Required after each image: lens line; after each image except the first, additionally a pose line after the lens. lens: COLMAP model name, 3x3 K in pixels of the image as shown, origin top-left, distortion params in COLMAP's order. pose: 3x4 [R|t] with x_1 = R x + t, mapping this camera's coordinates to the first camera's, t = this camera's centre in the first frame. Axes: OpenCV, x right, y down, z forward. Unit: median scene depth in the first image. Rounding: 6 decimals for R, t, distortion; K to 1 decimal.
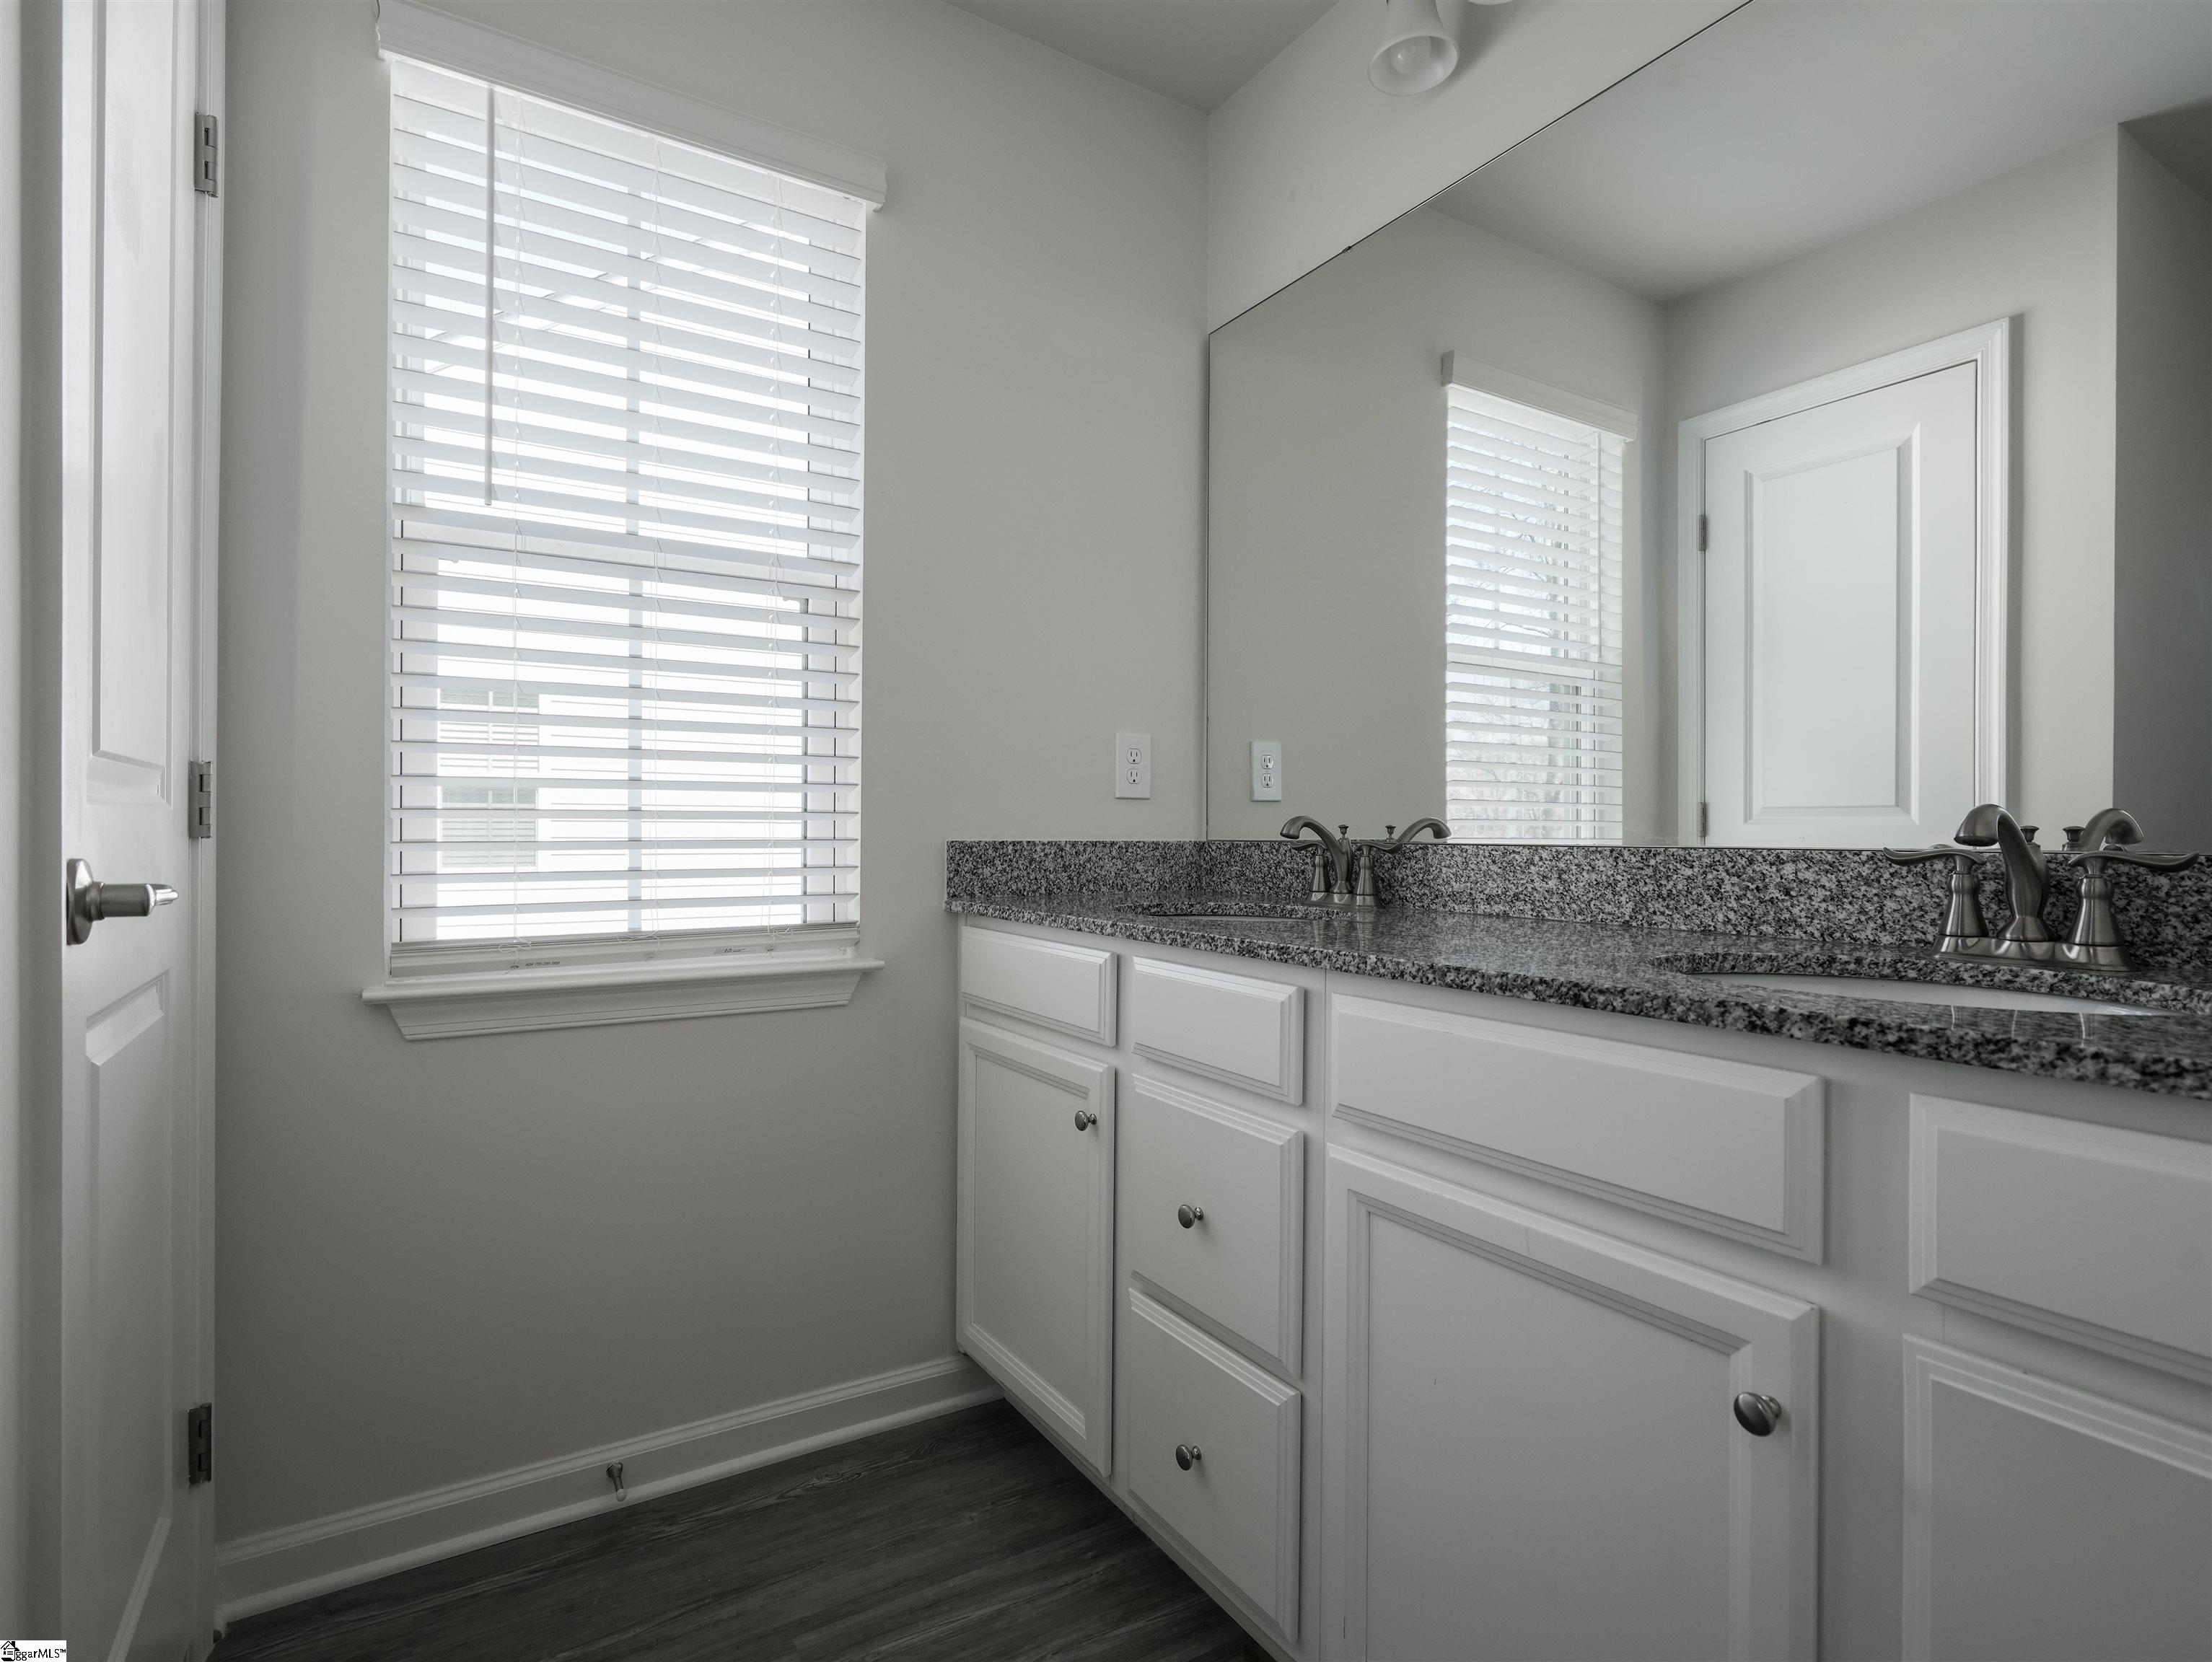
lens RADIAL K [[1129.2, 0, 1102.0], [0, 1129.2, 829.5], [0, 0, 1]] dist [0.000402, 0.000050]
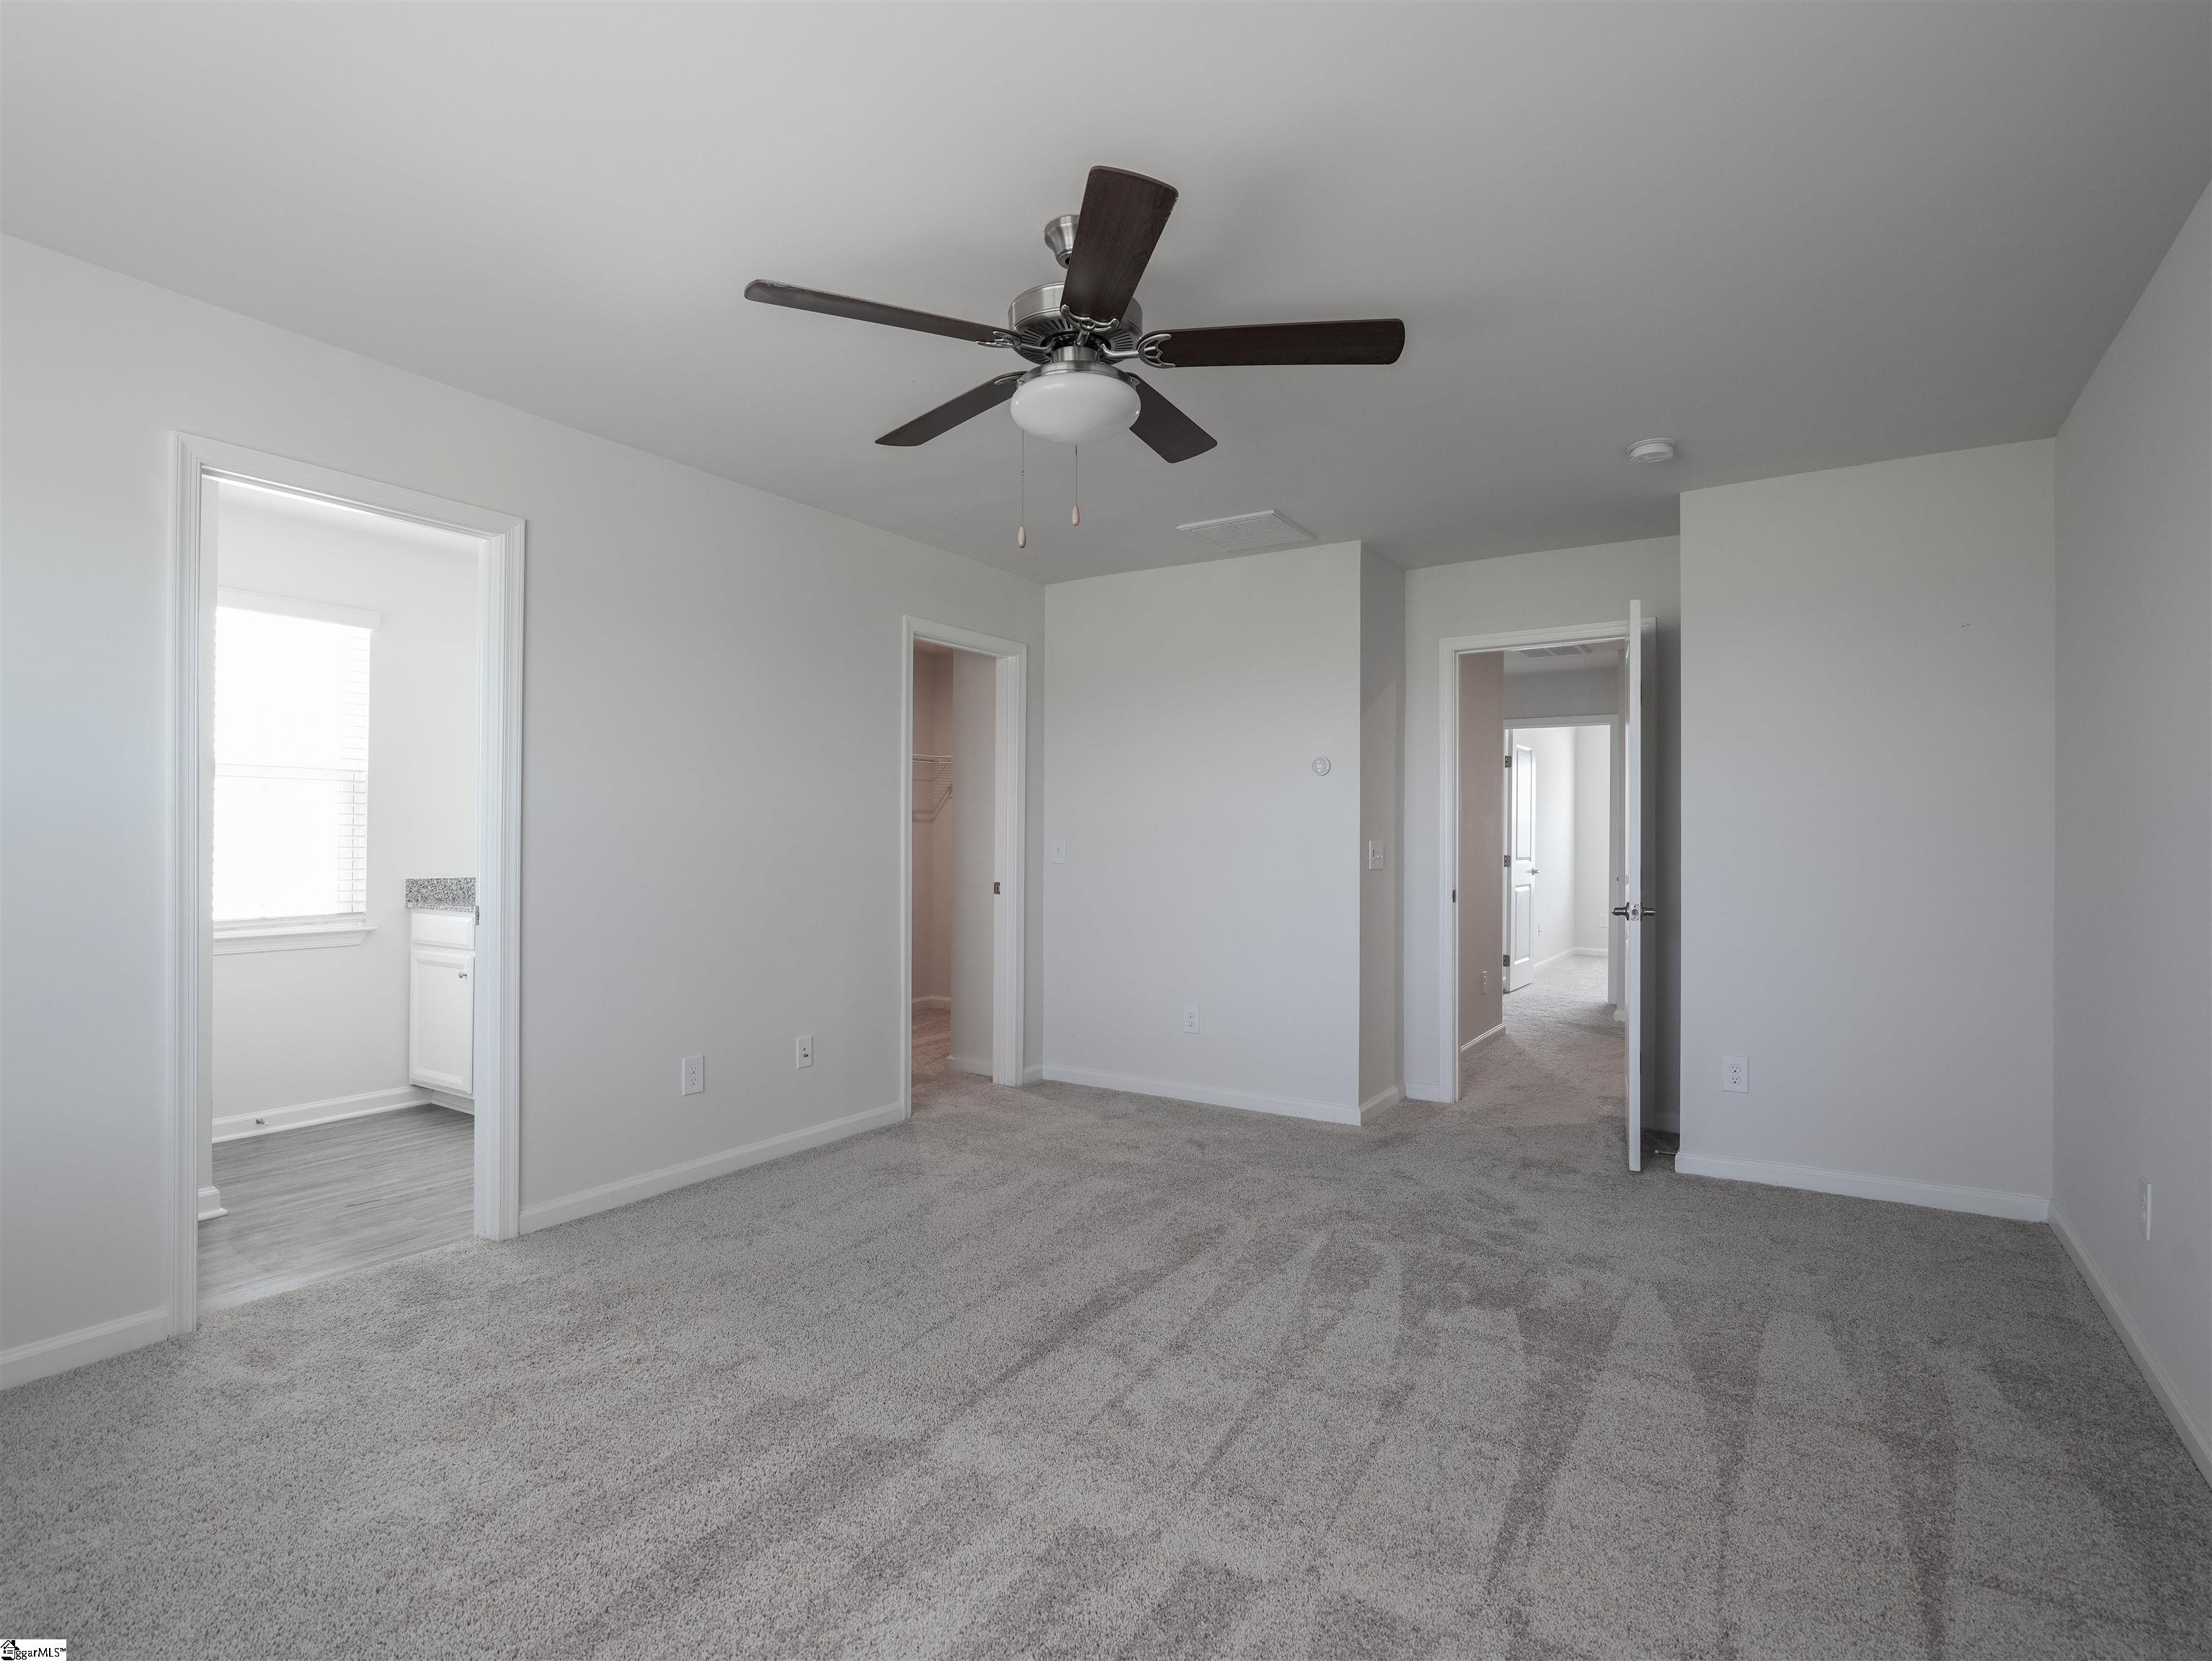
lens RADIAL K [[1129.5, 0, 1108.4], [0, 1129.5, 832.0], [0, 0, 1]] dist [0.000402, 0.000050]
pose [[0.905411, -0.000437, 0.424537, 0.219027], [0.002426, 0.999988, -0.004145, -0.082527], [-0.424530, 0.004782, 0.905401, -2.005302]]
